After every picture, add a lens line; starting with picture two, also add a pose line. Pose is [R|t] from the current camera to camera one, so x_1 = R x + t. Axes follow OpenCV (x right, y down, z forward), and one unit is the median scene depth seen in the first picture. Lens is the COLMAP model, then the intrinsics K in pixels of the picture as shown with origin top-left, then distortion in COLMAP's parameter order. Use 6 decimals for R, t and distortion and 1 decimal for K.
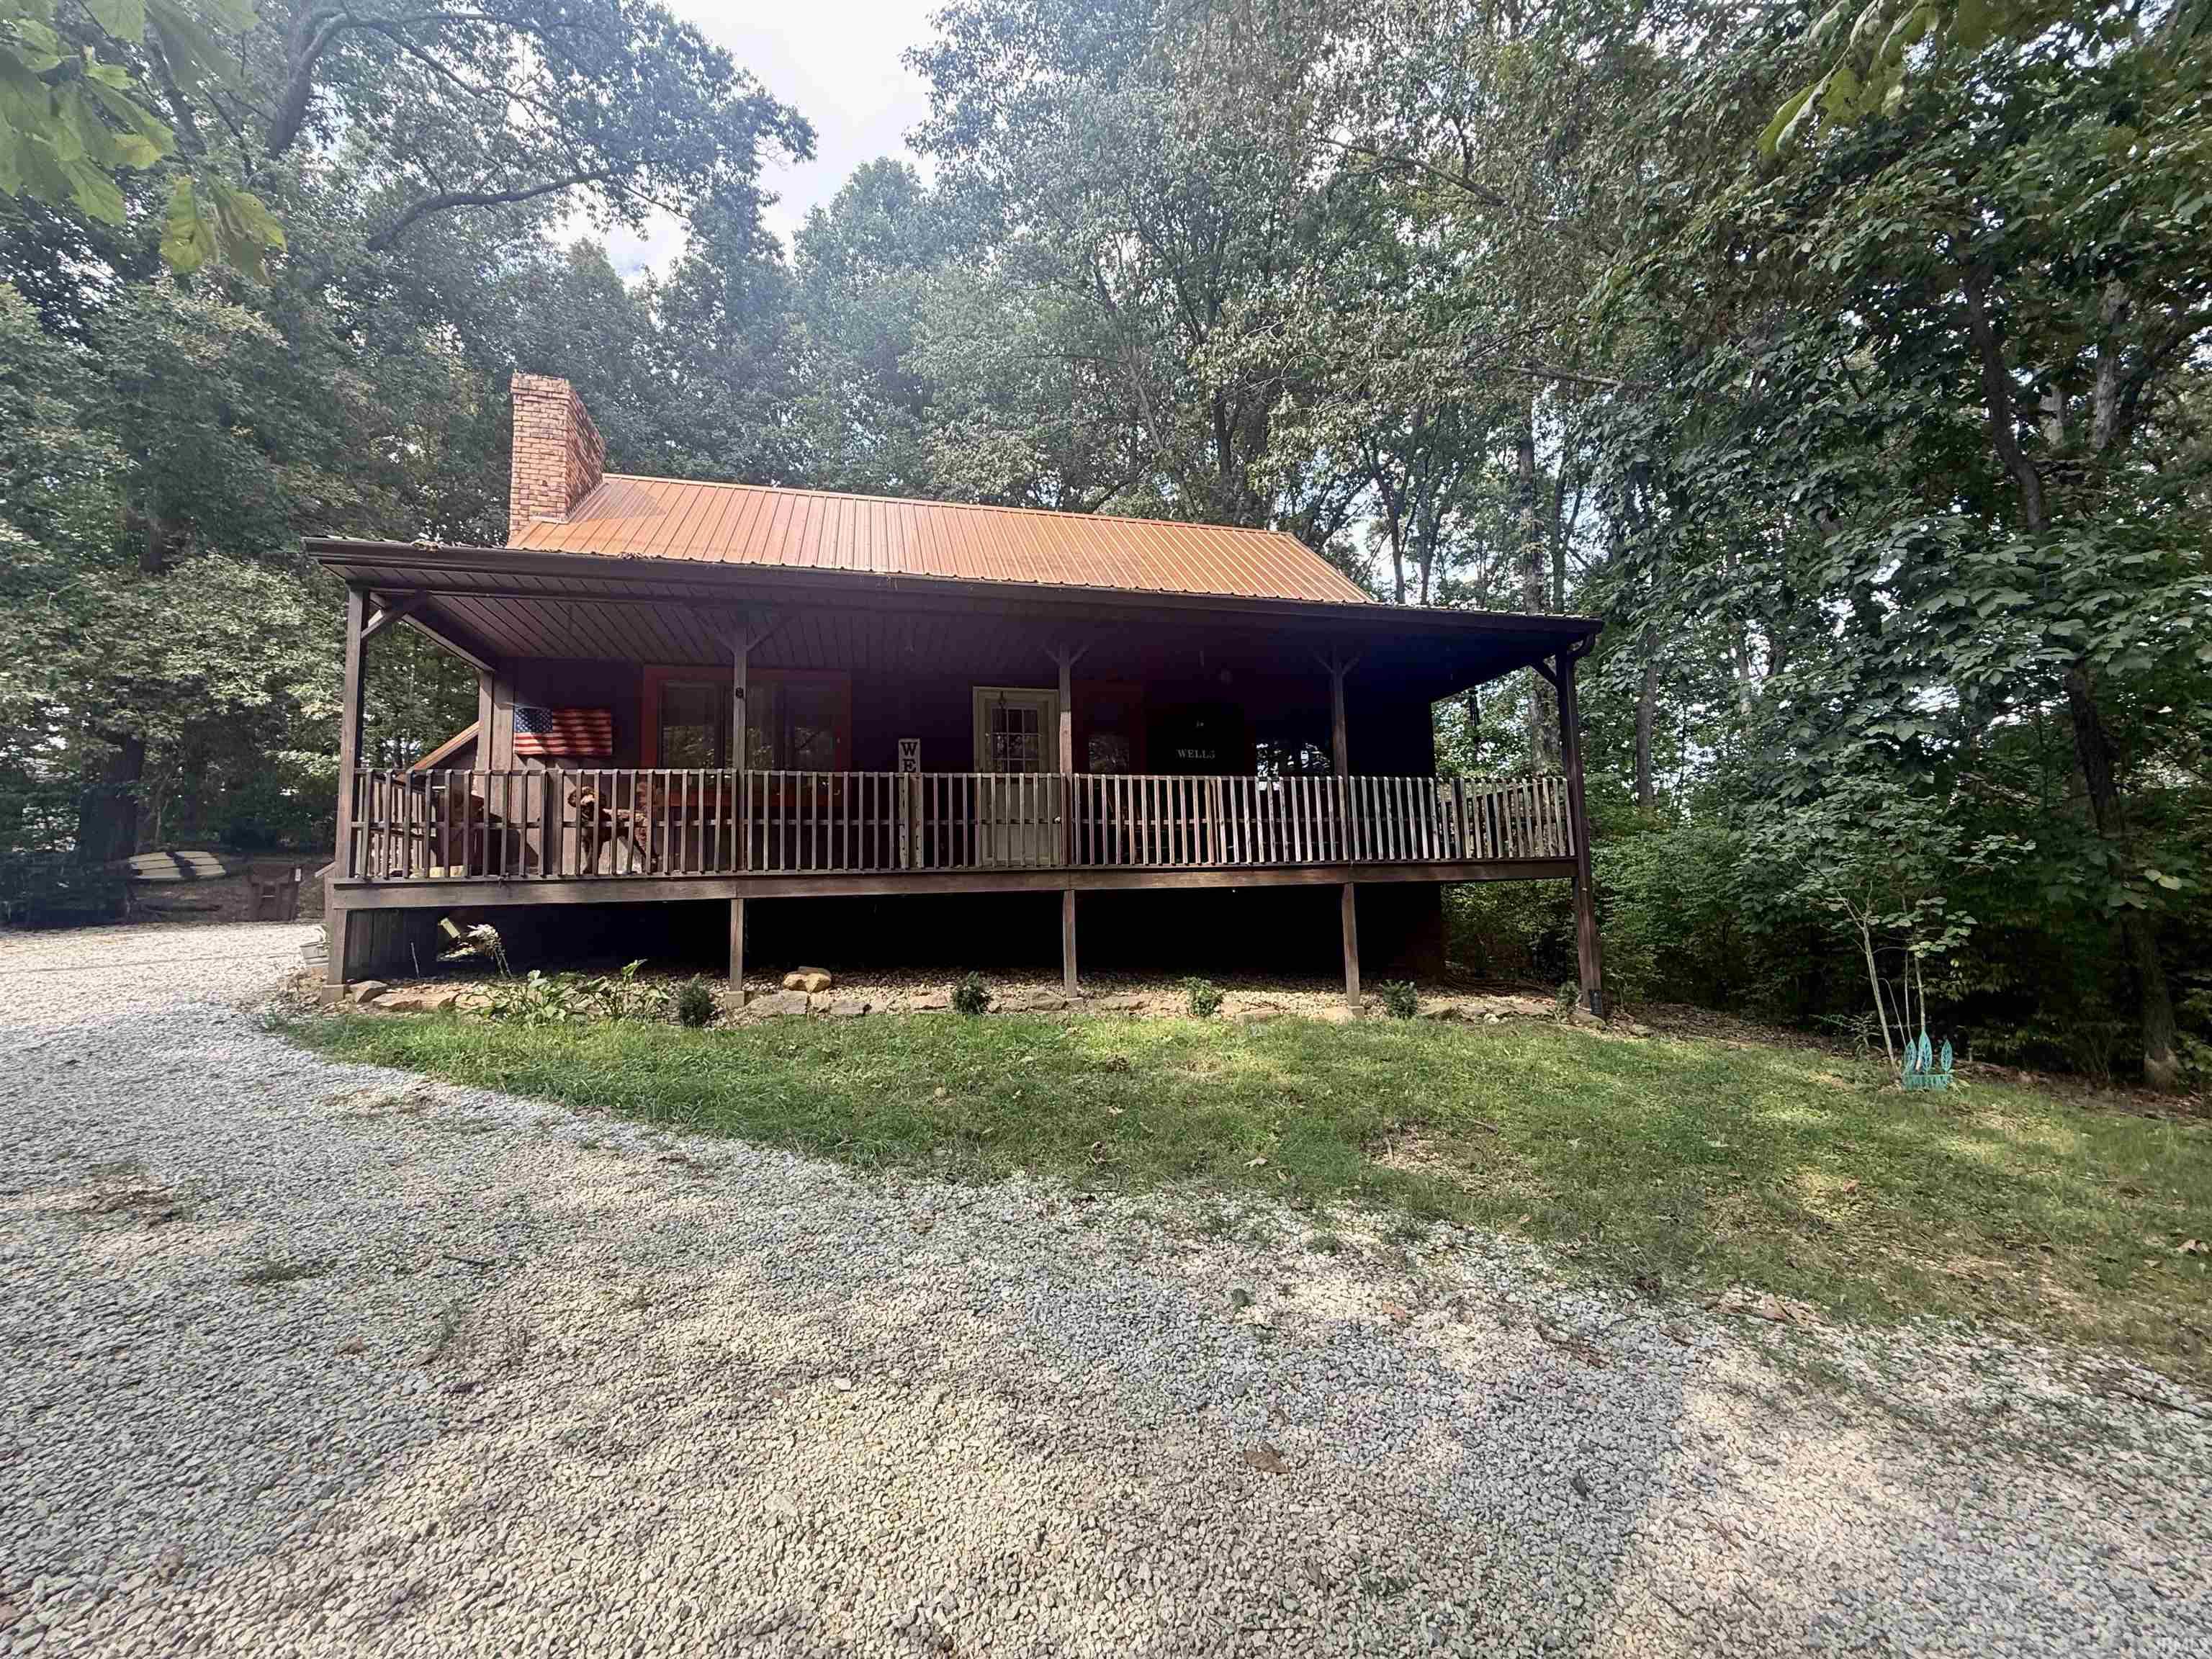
lens RADIAL K [[879.1, 0, 1099.6], [0, 879.1, 828.8], [0, 0, 1]] dist [0.000516, 0.000171]
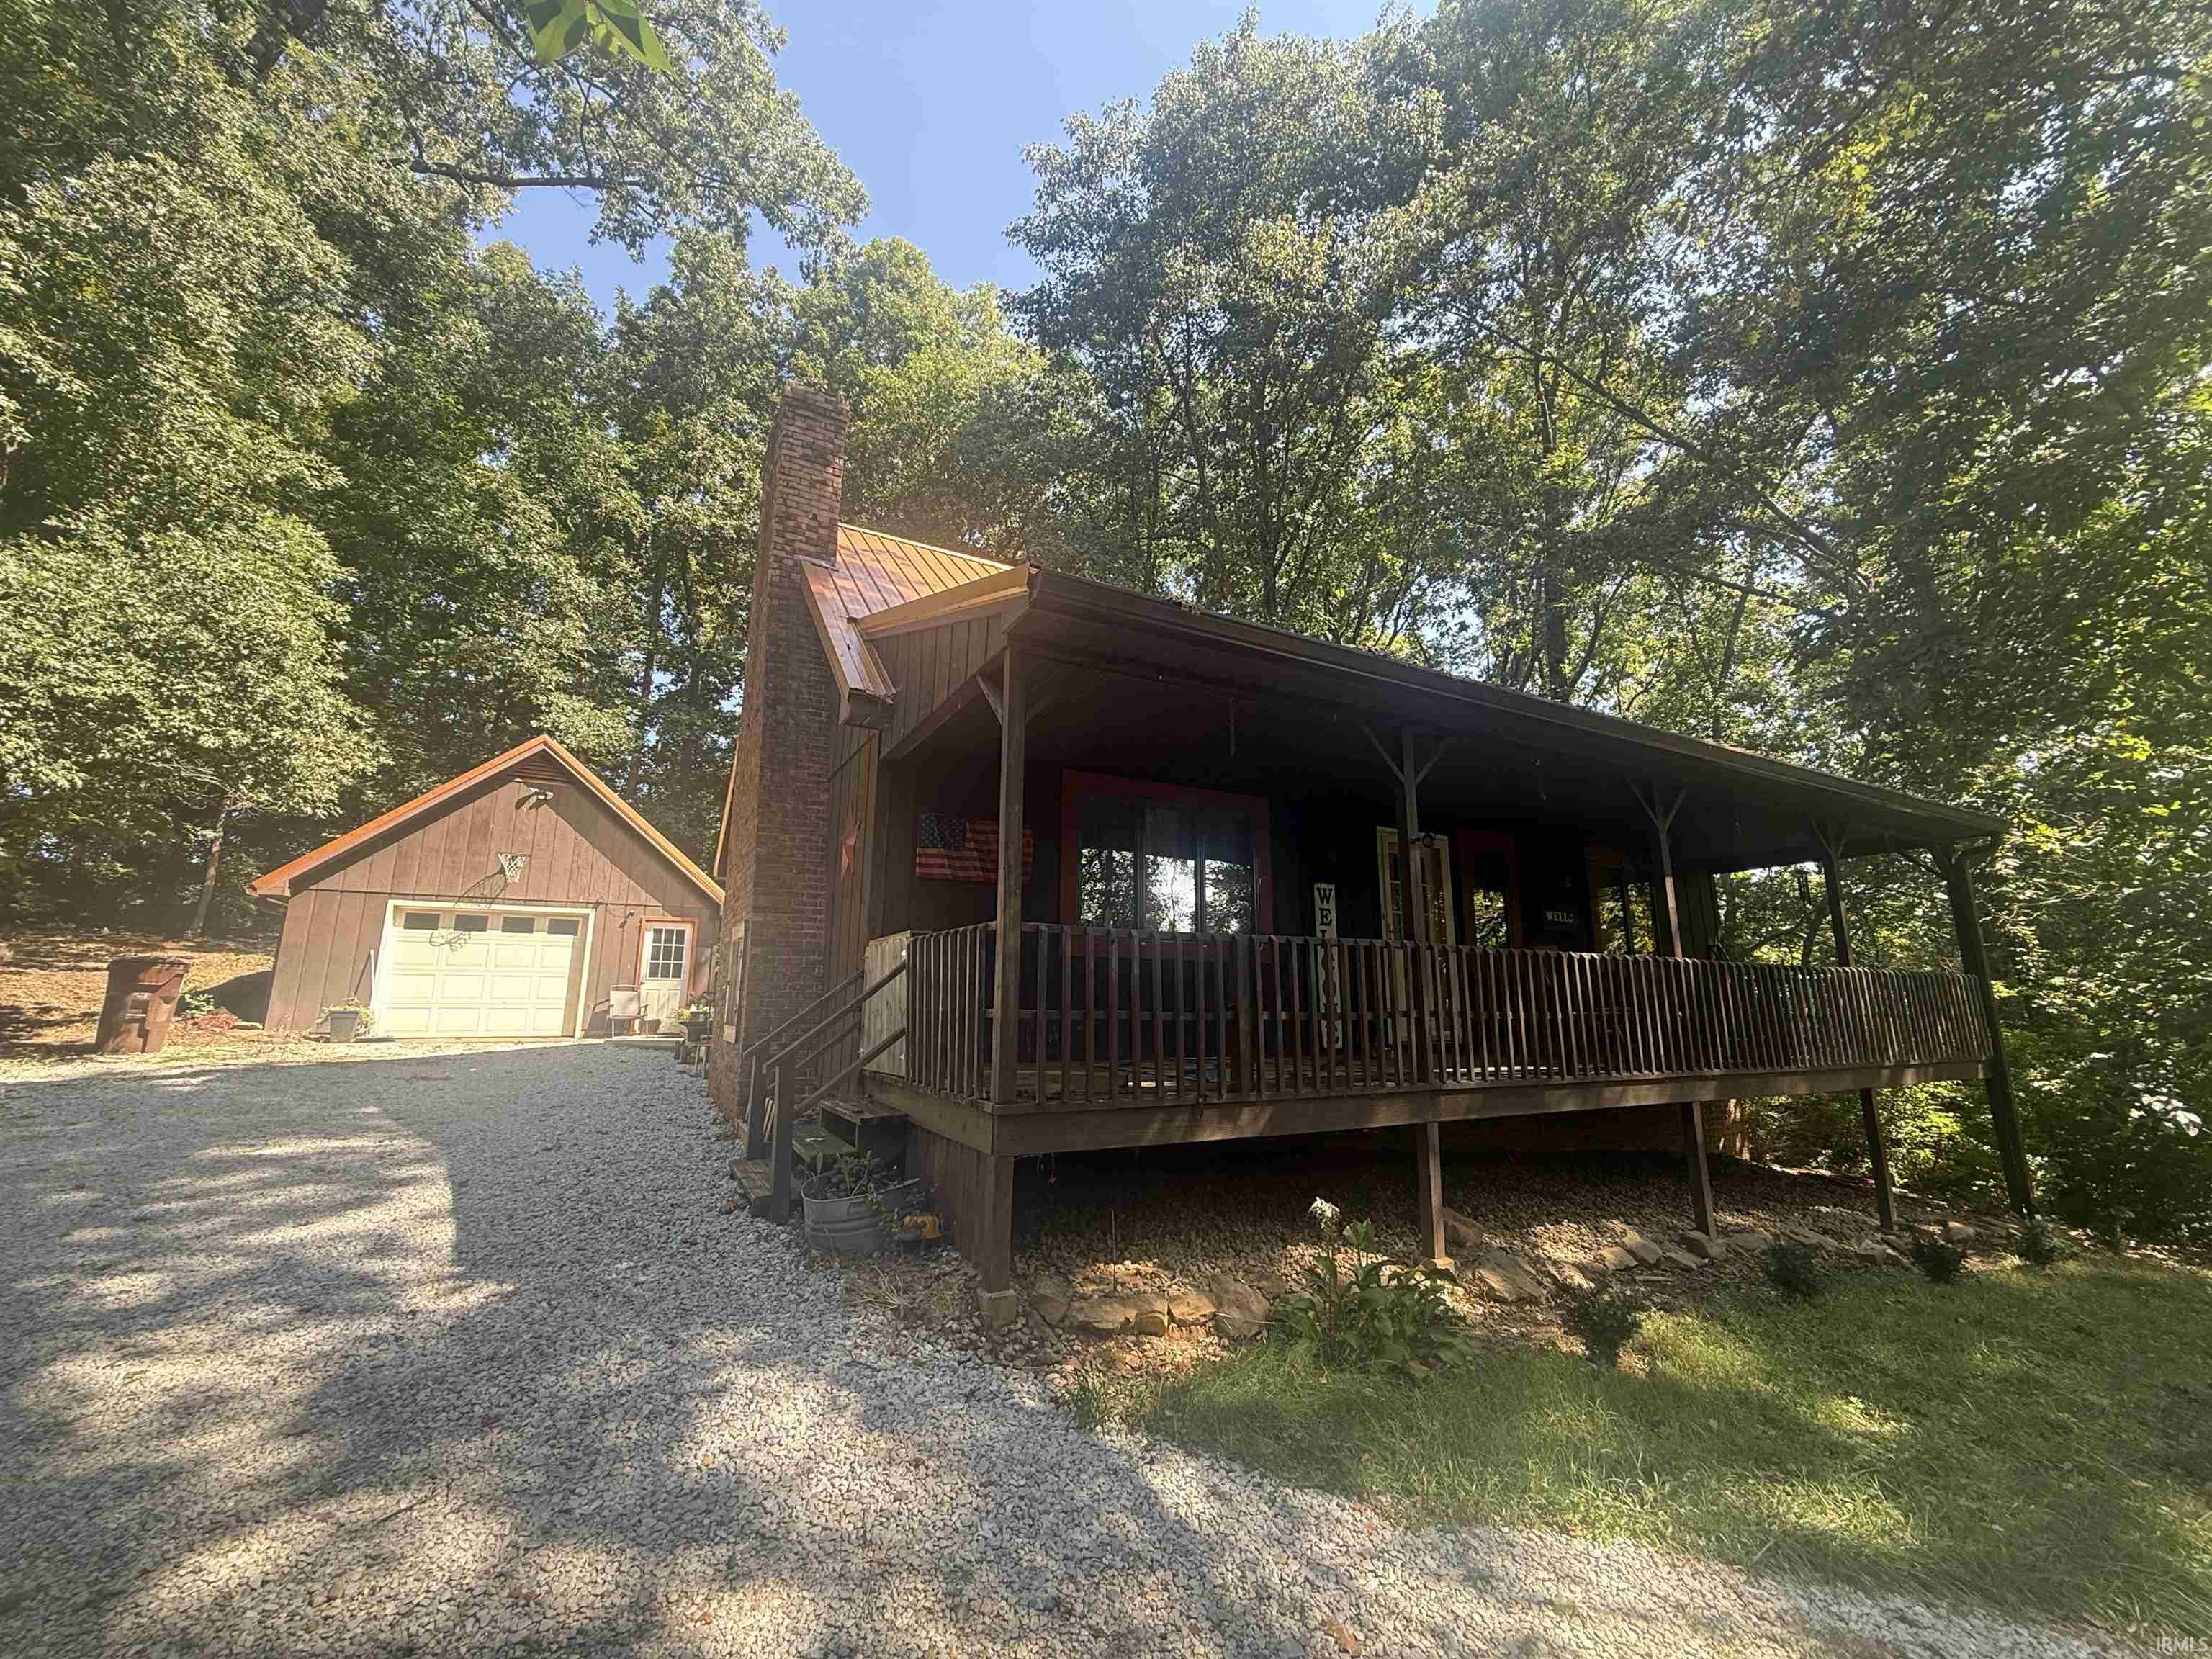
lens RADIAL K [[886.7, 0, 1099.8], [0, 886.7, 814.4], [0, 0, 1]] dist [-0.000176, -0.000089]
pose [[0.968198, 0.087604, 0.234346, -0.765414], [-0.056289, 0.988952, -0.137136, -0.049533], [-0.243770, 0.119583, 0.962432, 0.287862]]
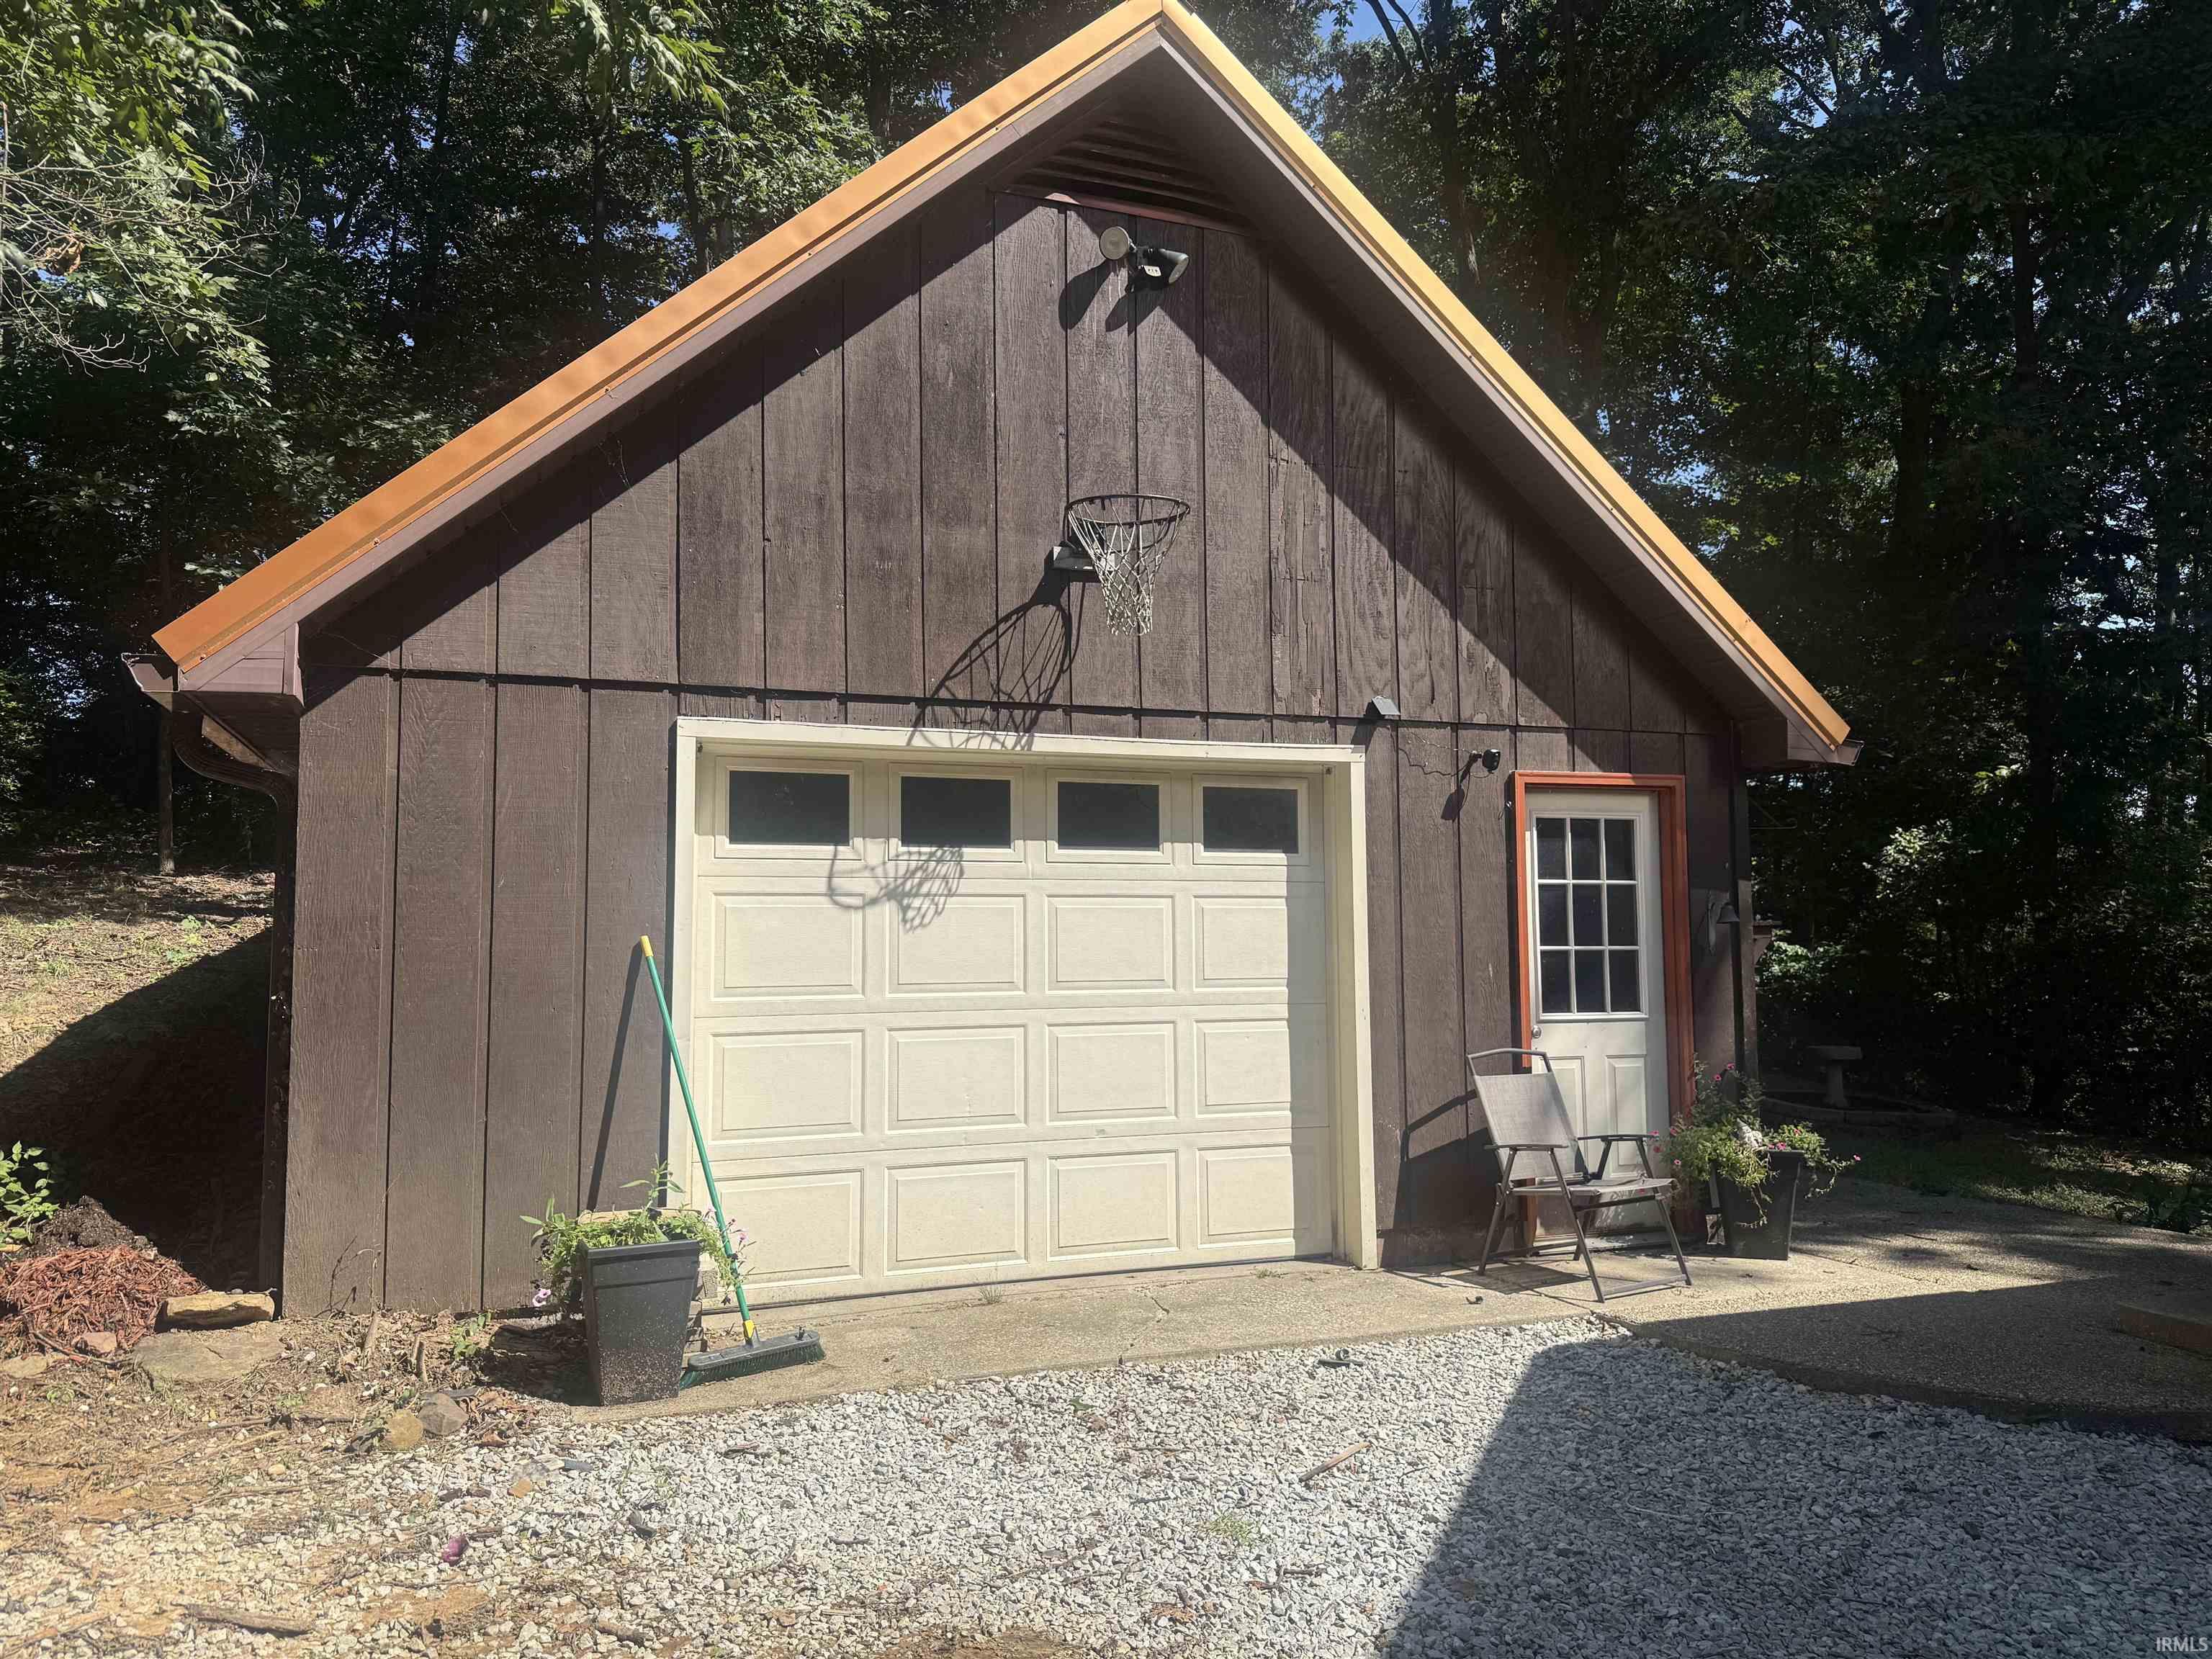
lens RADIAL K [[1573.0, 0, 1076.1], [0, 1573.0, 838.4], [0, 0, 1]] dist [0.149402, -0.225453]
pose [[0.992375, 0.032653, 0.118854, -1.534230], [-0.034095, 0.999367, 0.010114, -0.005968], [-0.118448, -0.014089, 0.992860, 1.498106]]
